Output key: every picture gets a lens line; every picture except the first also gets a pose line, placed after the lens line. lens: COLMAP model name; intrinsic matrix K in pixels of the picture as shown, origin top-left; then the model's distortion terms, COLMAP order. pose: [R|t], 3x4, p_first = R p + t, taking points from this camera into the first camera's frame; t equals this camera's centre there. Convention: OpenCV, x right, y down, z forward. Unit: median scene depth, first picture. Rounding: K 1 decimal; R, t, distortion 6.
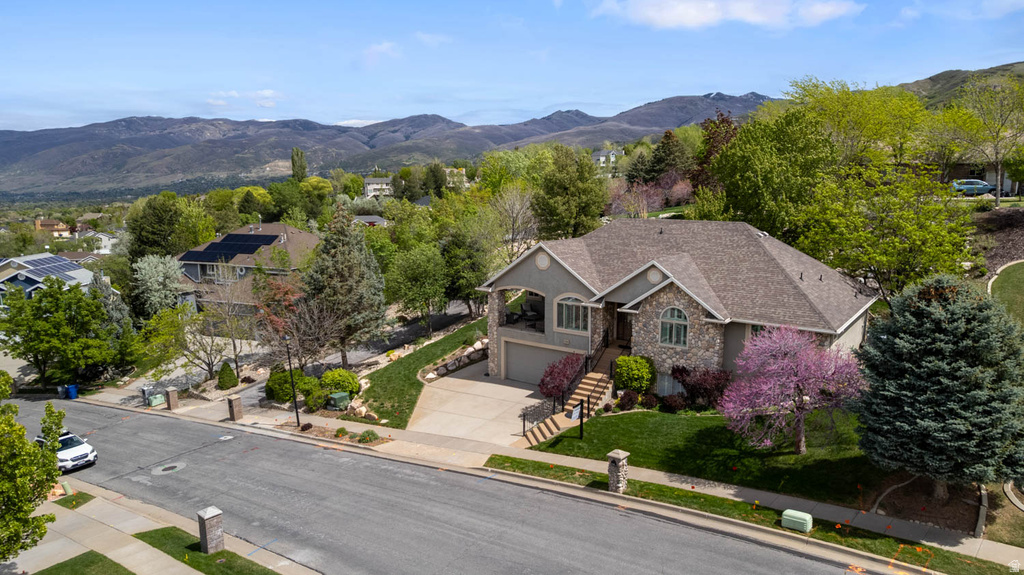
lens RADIAL K [[651.9, 0, 512.0], [0, 651.9, 287.5], [0, 0, 1]] dist [-0.066838, 0.050647]
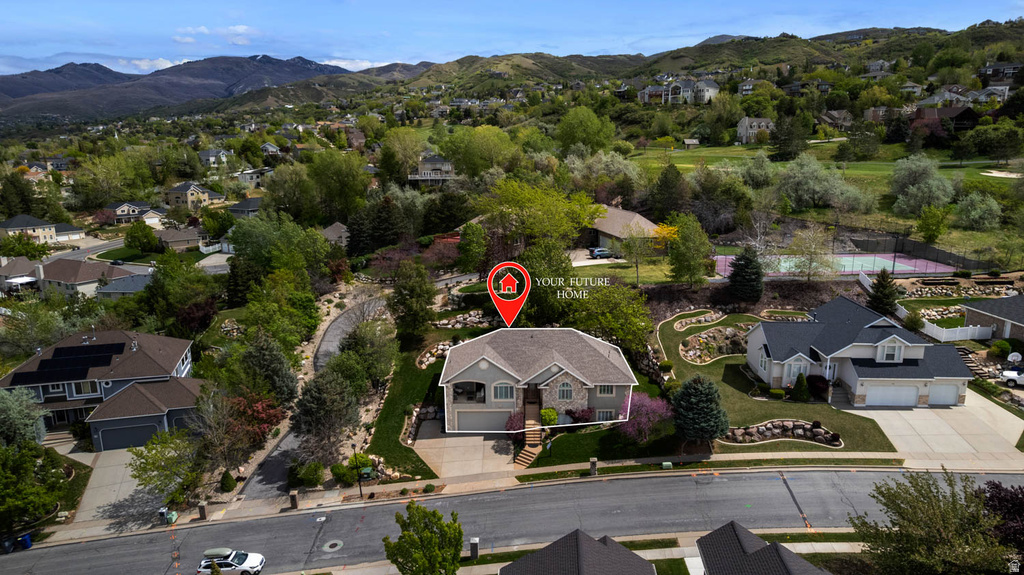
lens RADIAL K [[651.9, 0, 512.0], [0, 651.9, 287.5], [0, 0, 1]] dist [-0.066838, 0.050647]
pose [[0.794692, -0.126030, 0.593785, -1.029276], [0.094636, 0.991971, 0.083888, -0.438554], [-0.599590, -0.010471, 0.800239, -0.531675]]
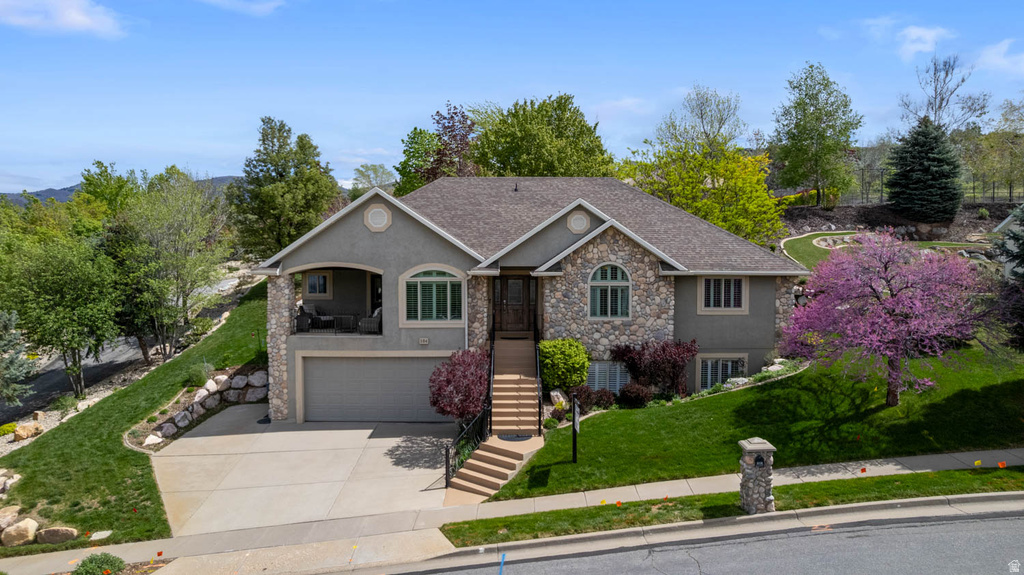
lens RADIAL K [[651.9, 0, 512.0], [0, 651.9, 287.5], [0, 0, 1]] dist [-0.066838, 0.050647]
pose [[0.792336, -0.015484, 0.609889, -0.262840], [0.091913, 0.991297, -0.094241, 0.109100], [-0.603122, 0.130728, 0.786864, 0.476070]]
